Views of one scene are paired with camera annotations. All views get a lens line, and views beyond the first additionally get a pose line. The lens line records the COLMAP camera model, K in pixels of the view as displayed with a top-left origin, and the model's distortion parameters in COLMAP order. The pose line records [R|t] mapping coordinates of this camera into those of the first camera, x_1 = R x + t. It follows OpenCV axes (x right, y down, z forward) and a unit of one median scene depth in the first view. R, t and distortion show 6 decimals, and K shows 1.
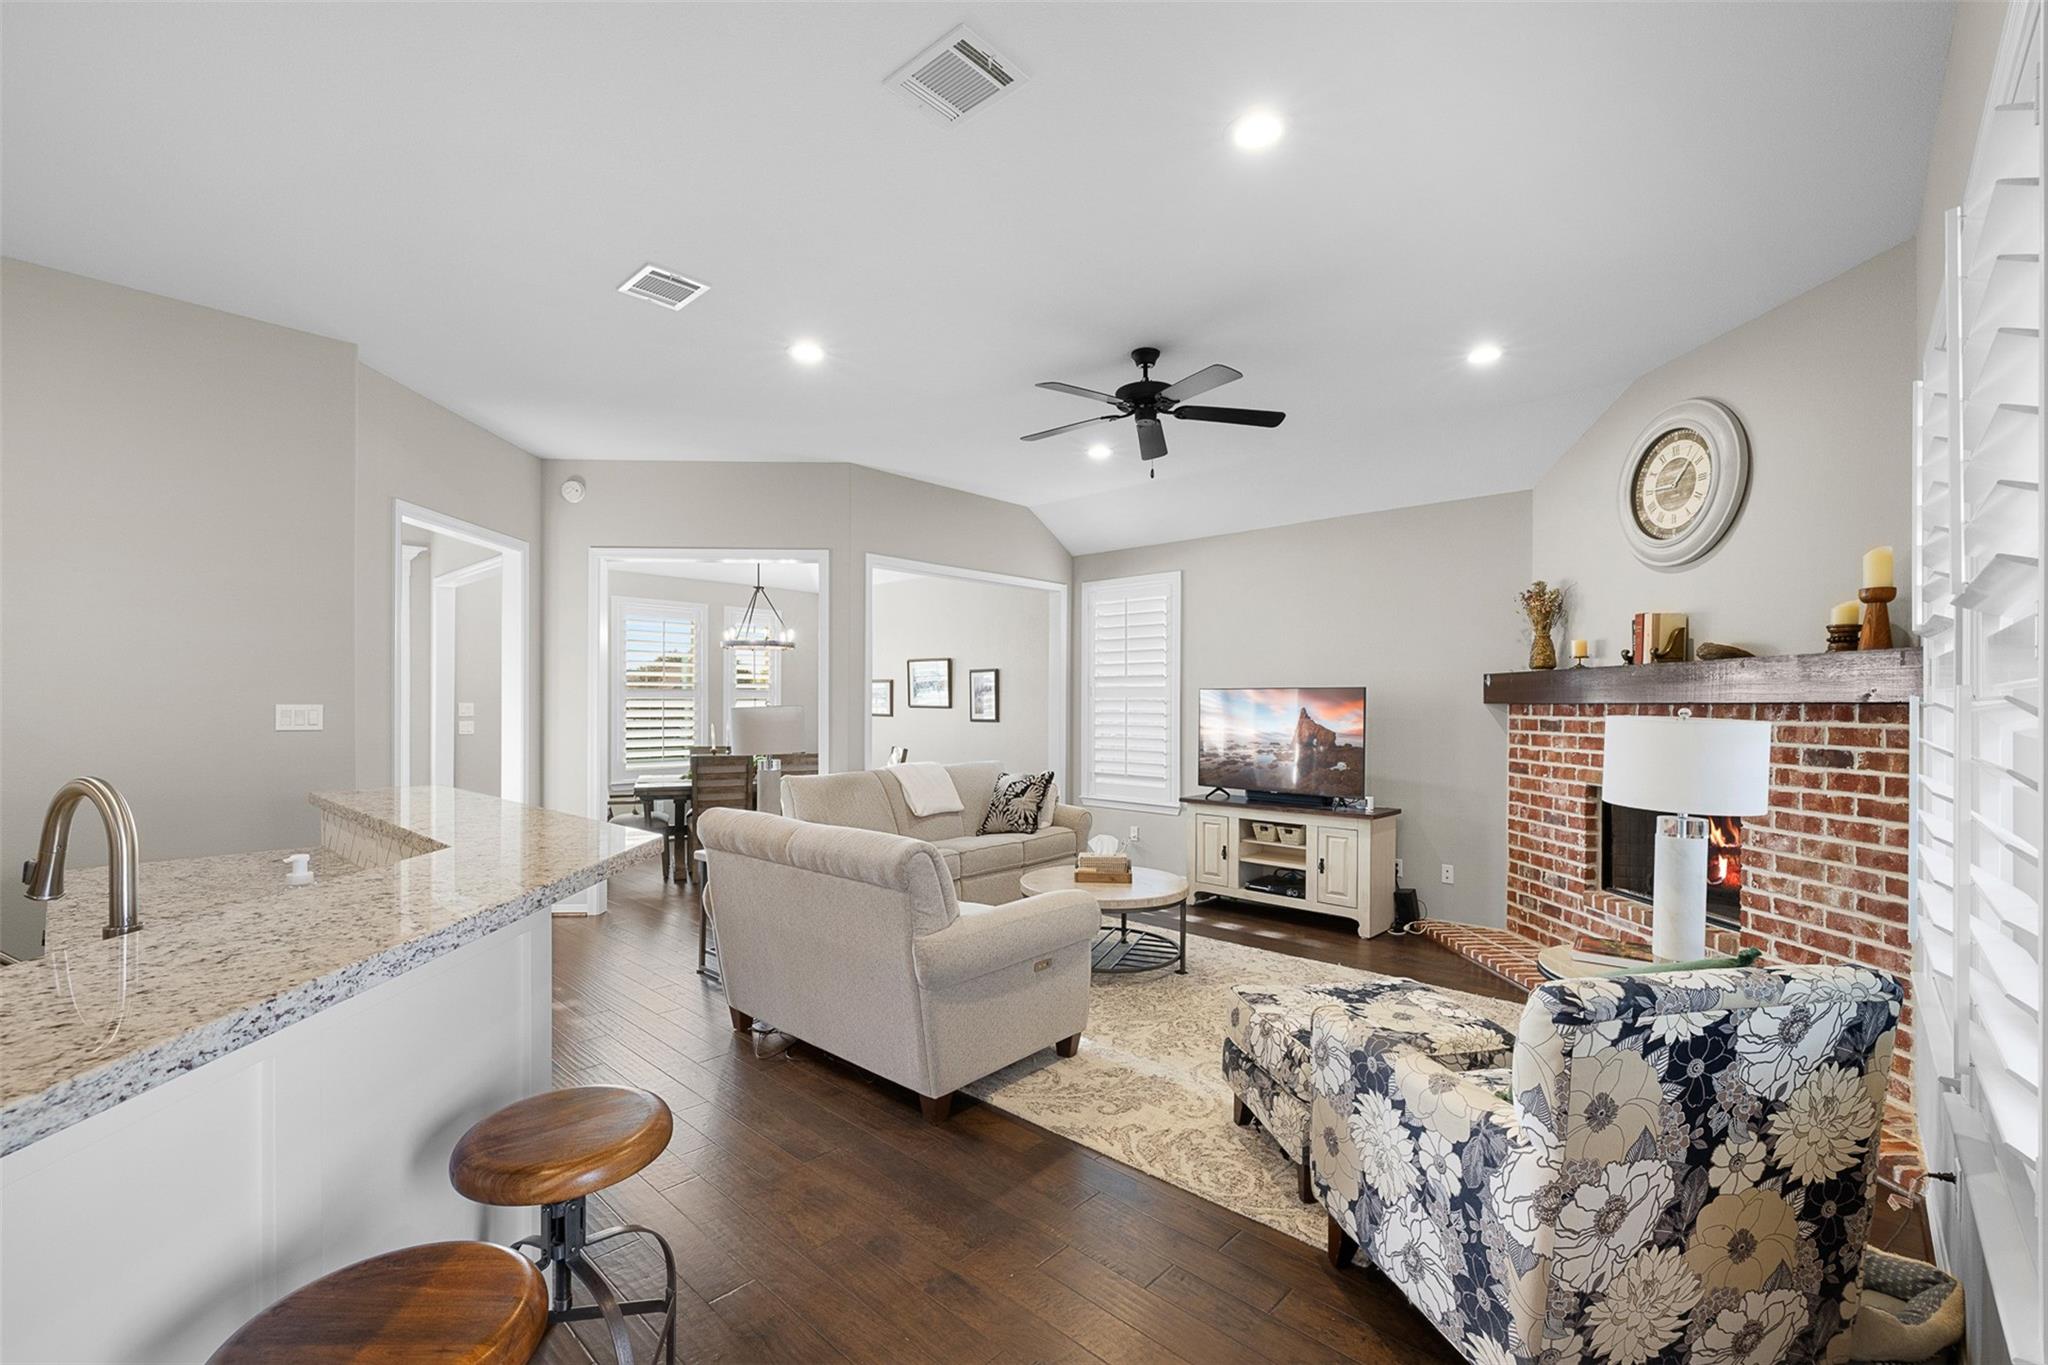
lens RADIAL K [[864.6, 0, 1028.9], [0, 864.6, 715.1], [0, 0, 1]] dist [-0.008126, 0.000564]
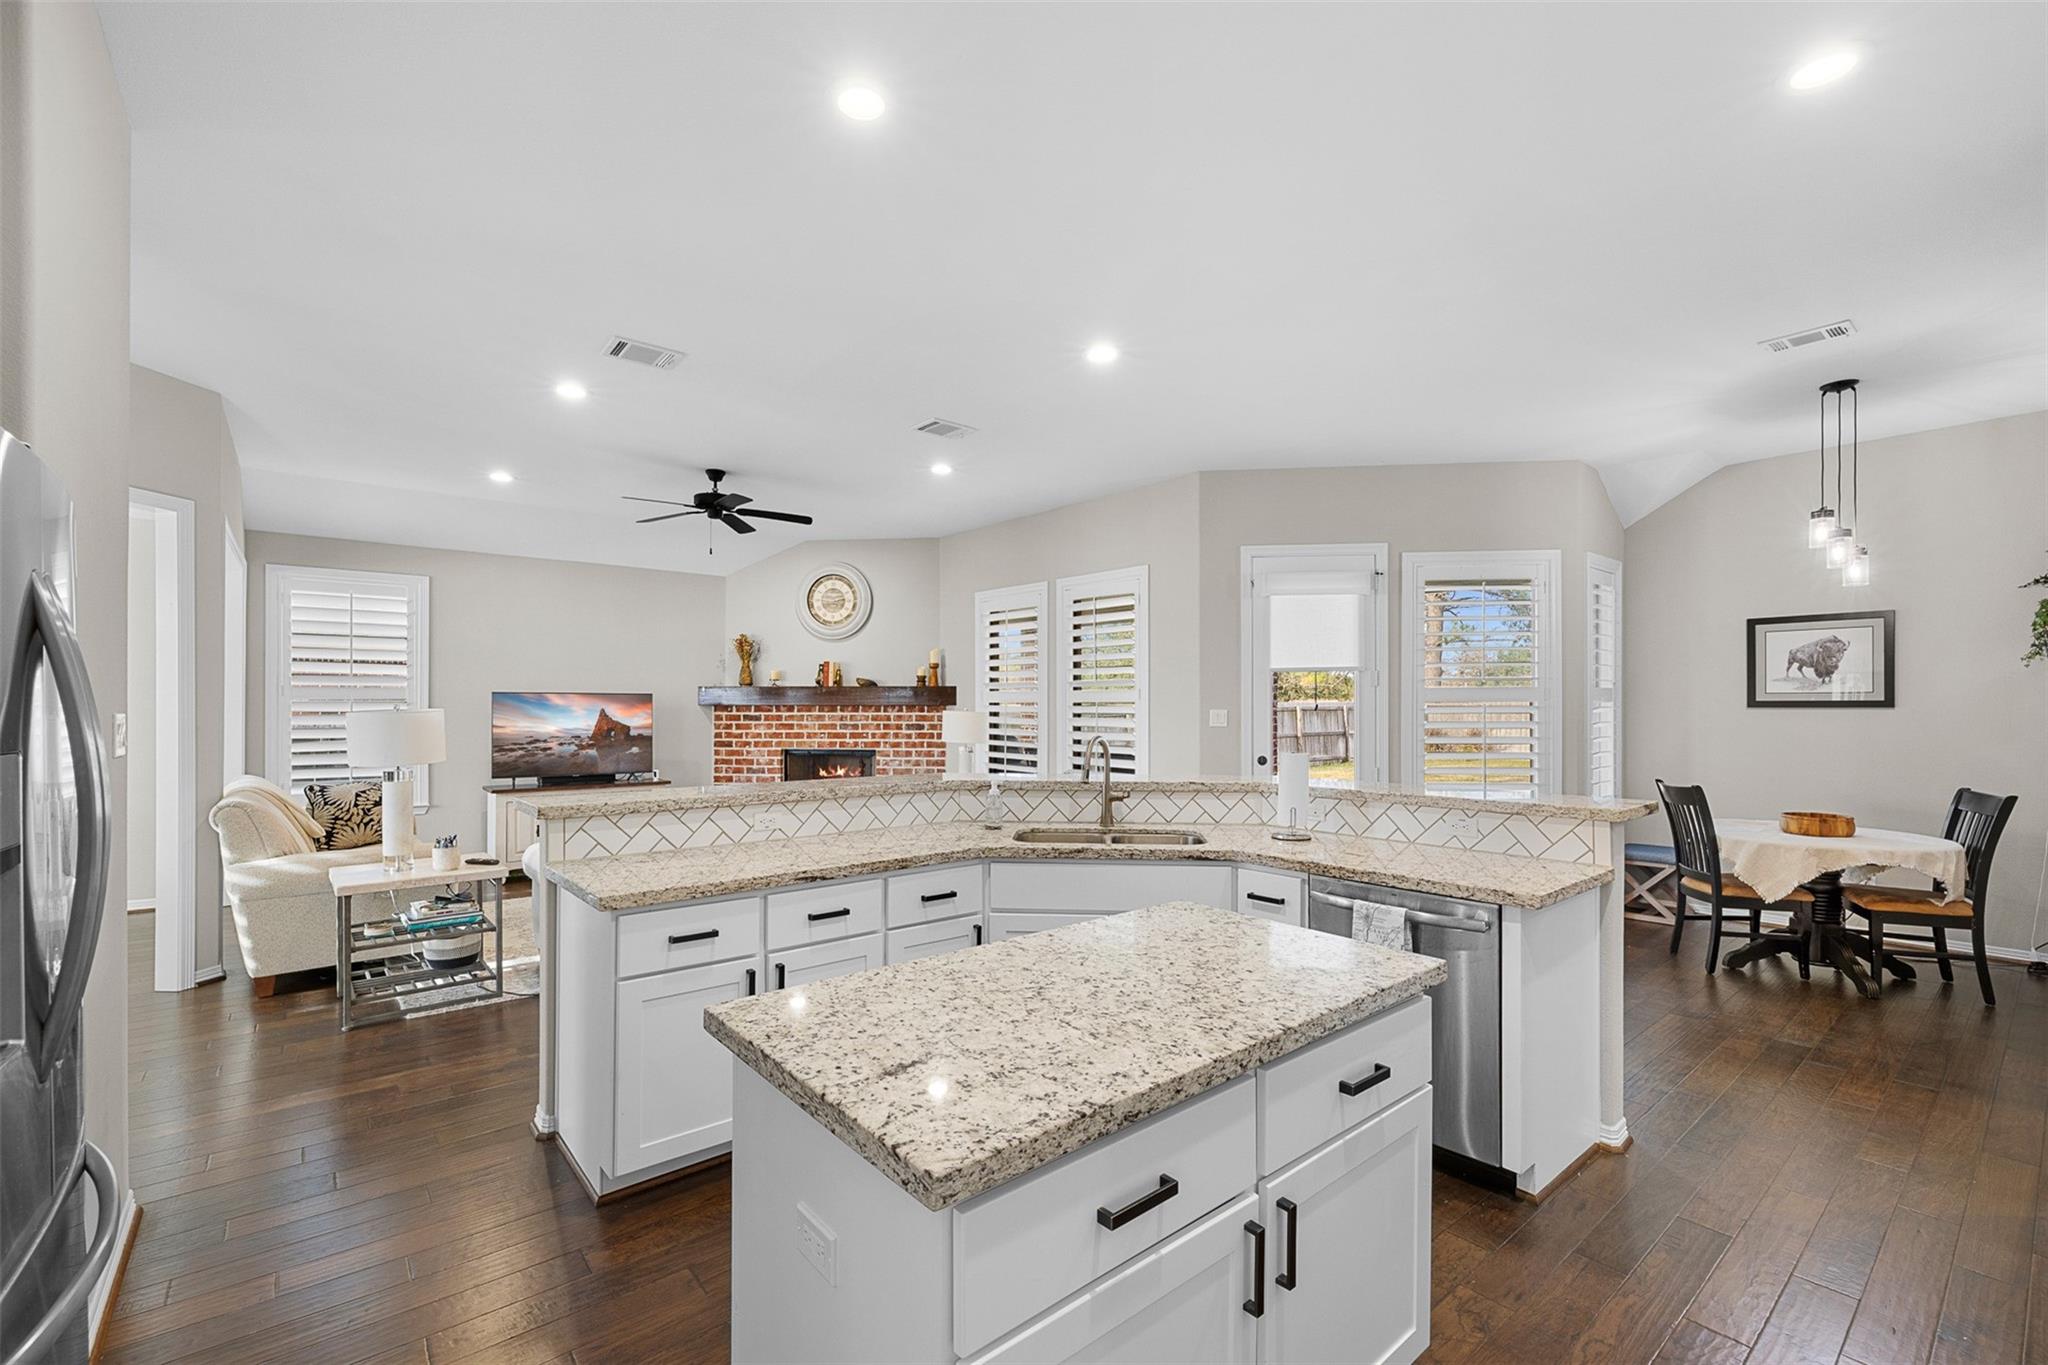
lens RADIAL K [[864.6, 0, 1018.9], [0, 864.6, 699.0], [0, 0, 1]] dist [-0.008126, 0.000564]
pose [[0.139434, 0.003225, 0.990226, -1.077722], [0.010417, 0.999935, -0.004724, -0.011996], [-0.990177, 0.010974, 0.139392, 0.223082]]
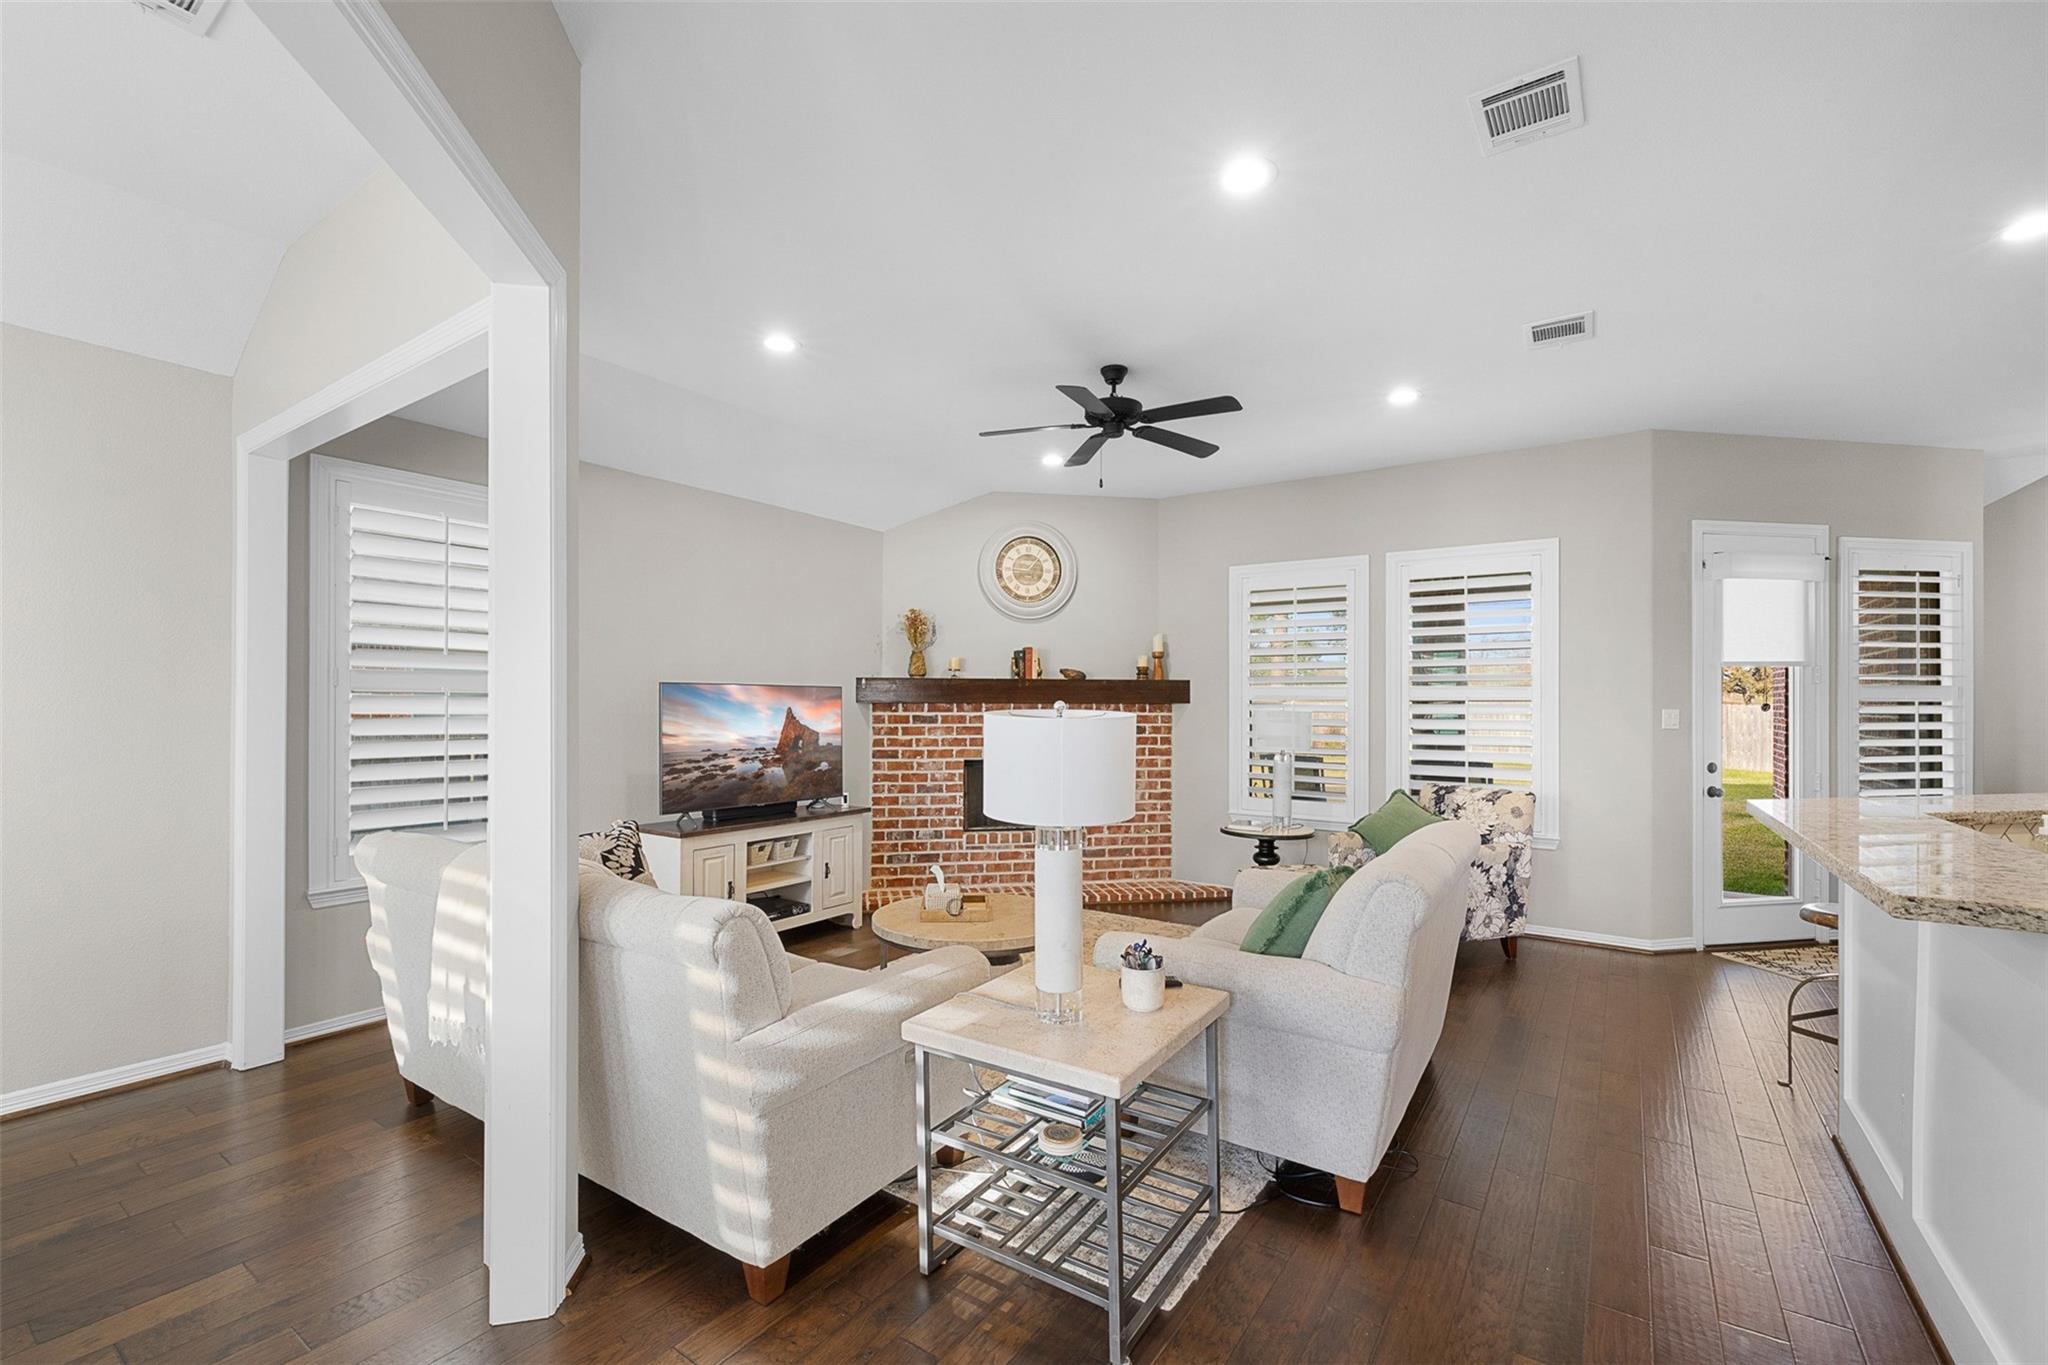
lens RADIAL K [[864.6, 0, 1018.4], [0, 864.6, 700.4], [0, 0, 1]] dist [-0.008126, 0.000564]
pose [[-0.136468, -0.000474, 0.990644, -0.750008], [0.007689, 0.999969, 0.001538, -0.018346], [-0.990615, 0.007827, -0.136461, 1.059982]]
